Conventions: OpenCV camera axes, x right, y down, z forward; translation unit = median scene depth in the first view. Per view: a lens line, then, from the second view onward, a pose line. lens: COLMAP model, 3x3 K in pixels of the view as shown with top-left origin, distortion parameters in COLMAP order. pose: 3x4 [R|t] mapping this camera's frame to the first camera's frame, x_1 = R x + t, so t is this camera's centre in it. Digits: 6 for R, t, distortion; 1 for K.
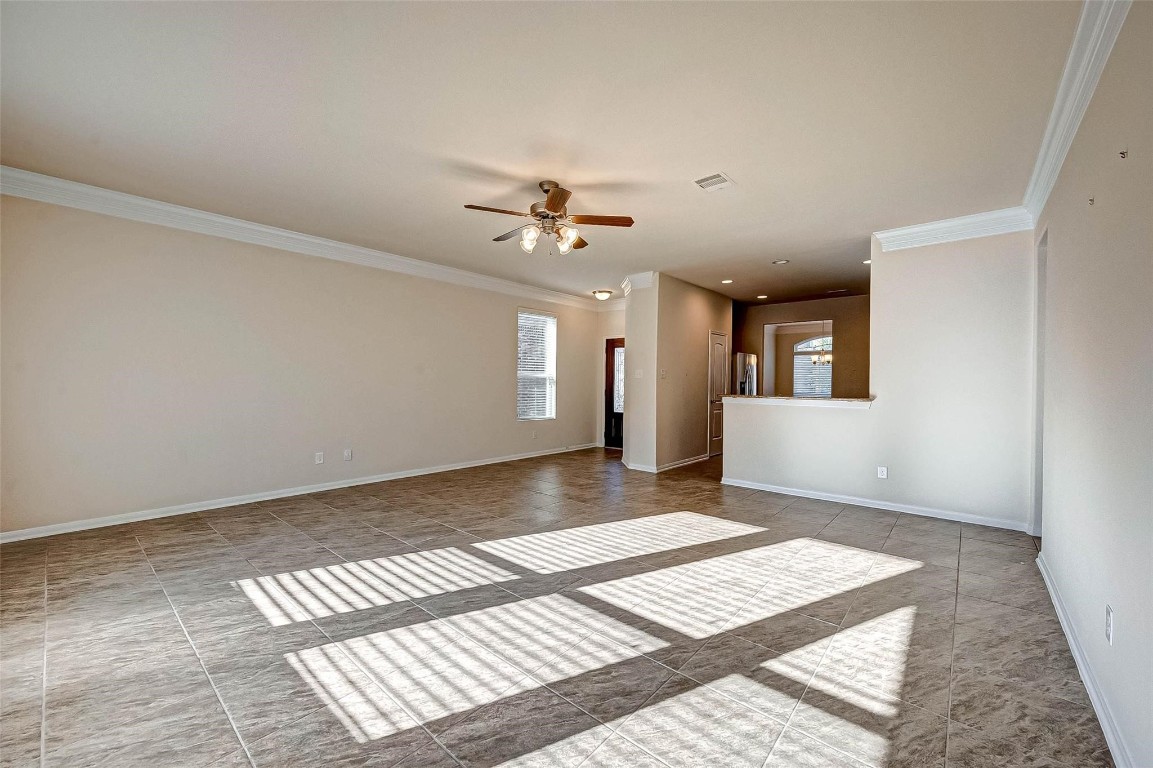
lens RADIAL K [[452.5, 0, 583.5], [0, 452.5, 394.3], [0, 0, 1]] dist [-0.001100, 0.001894]
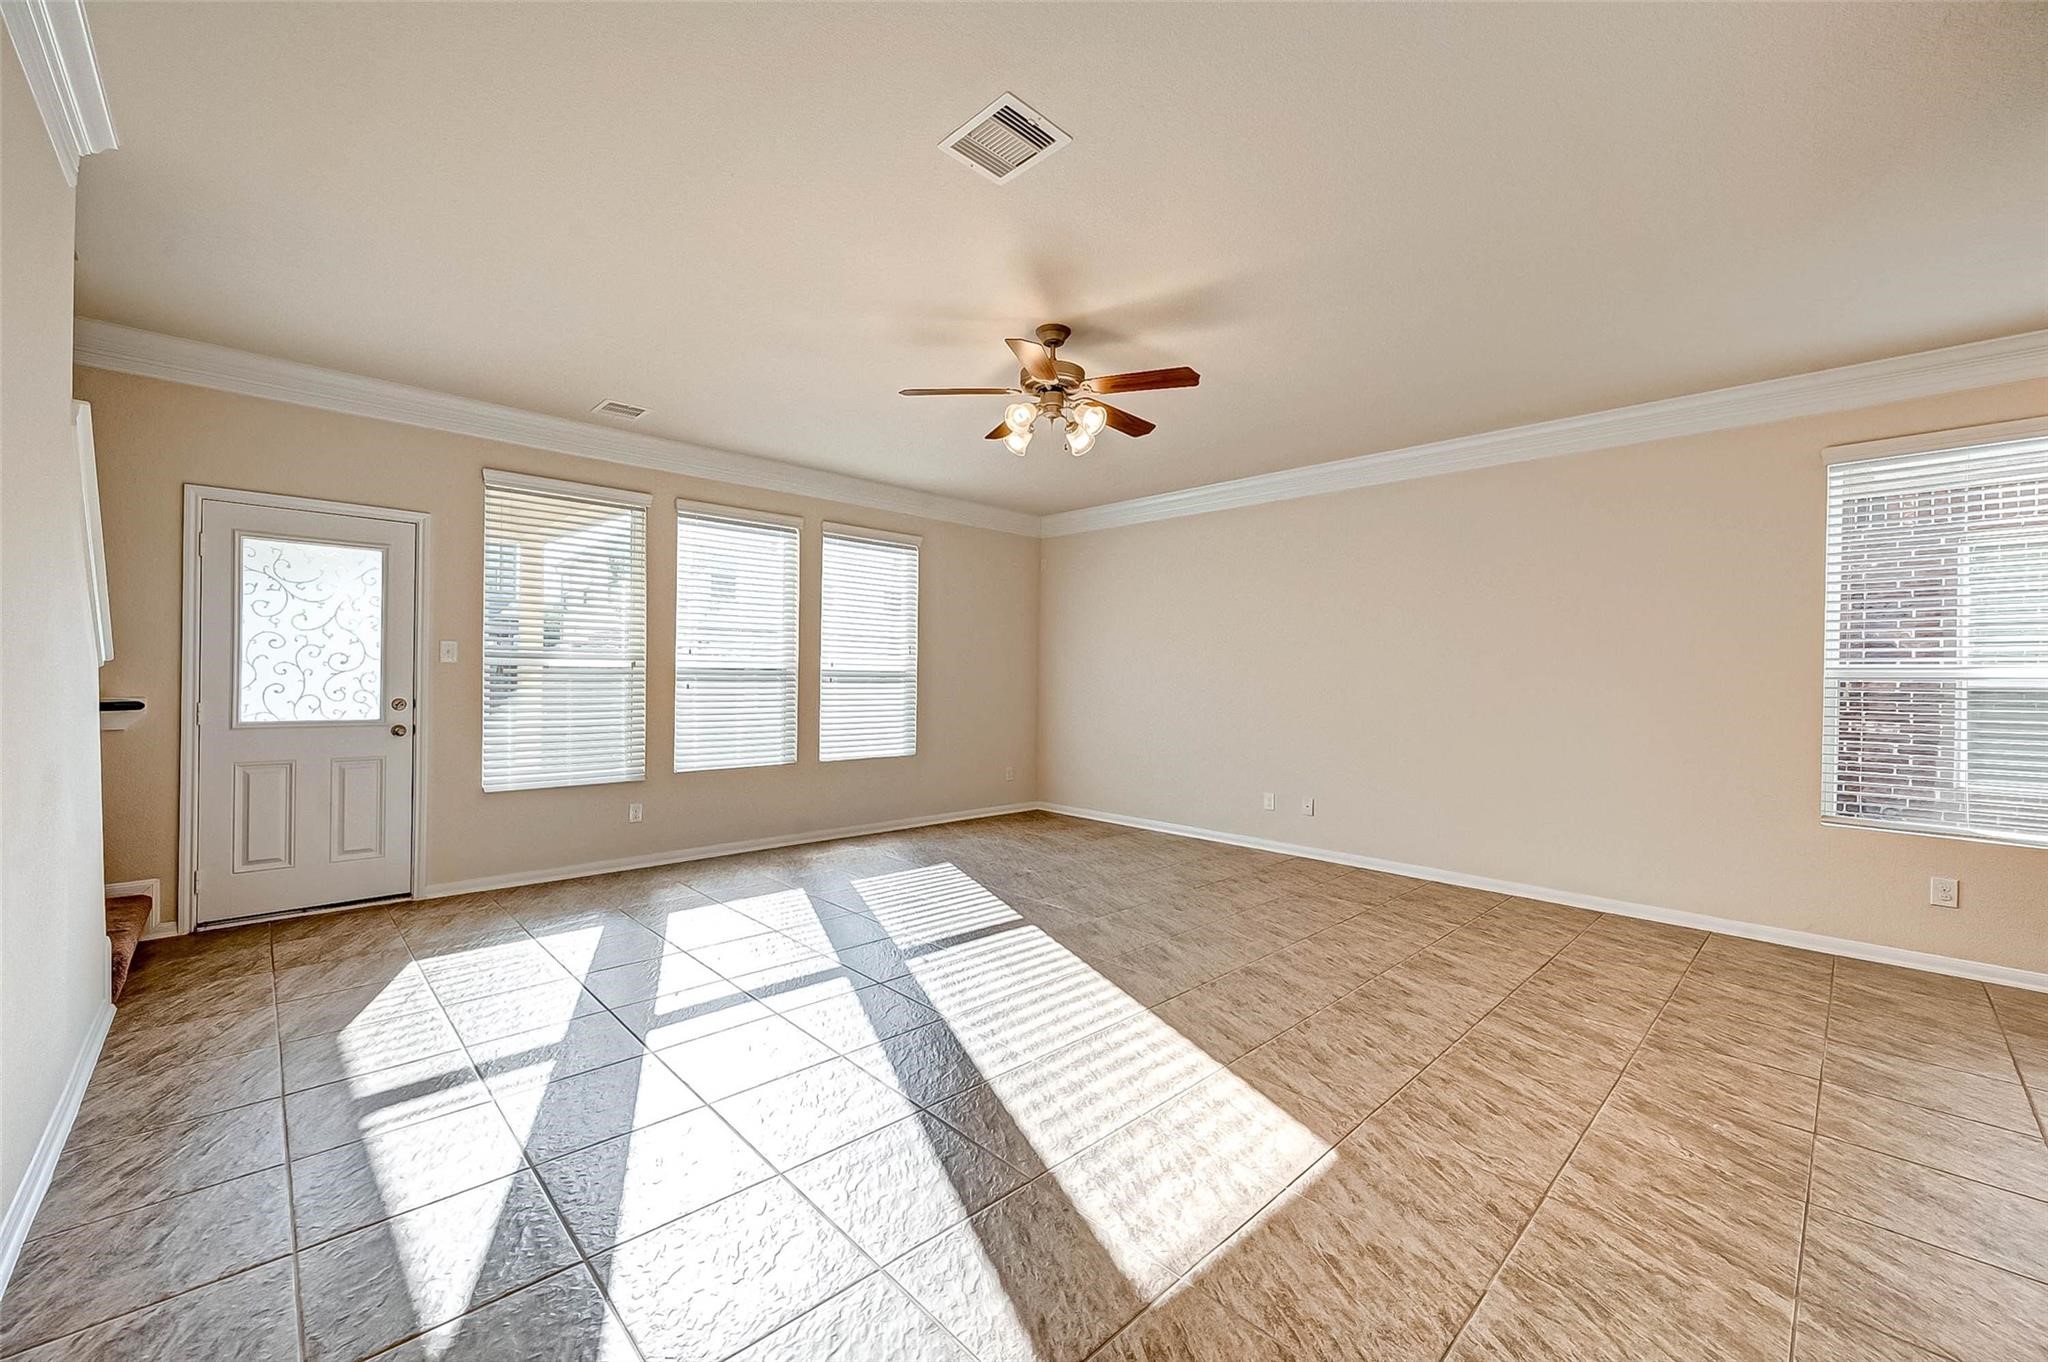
lens RADIAL K [[831.2, 0, 1002.0], [0, 831.2, 677.6], [0, 0, 1]] dist [0.000387, -0.001070]
pose [[-0.127643, -0.012069, -0.991747, 1.153591], [-0.046674, 0.998891, -0.006149, -0.020542], [0.990721, 0.045504, -0.128065, 1.318913]]
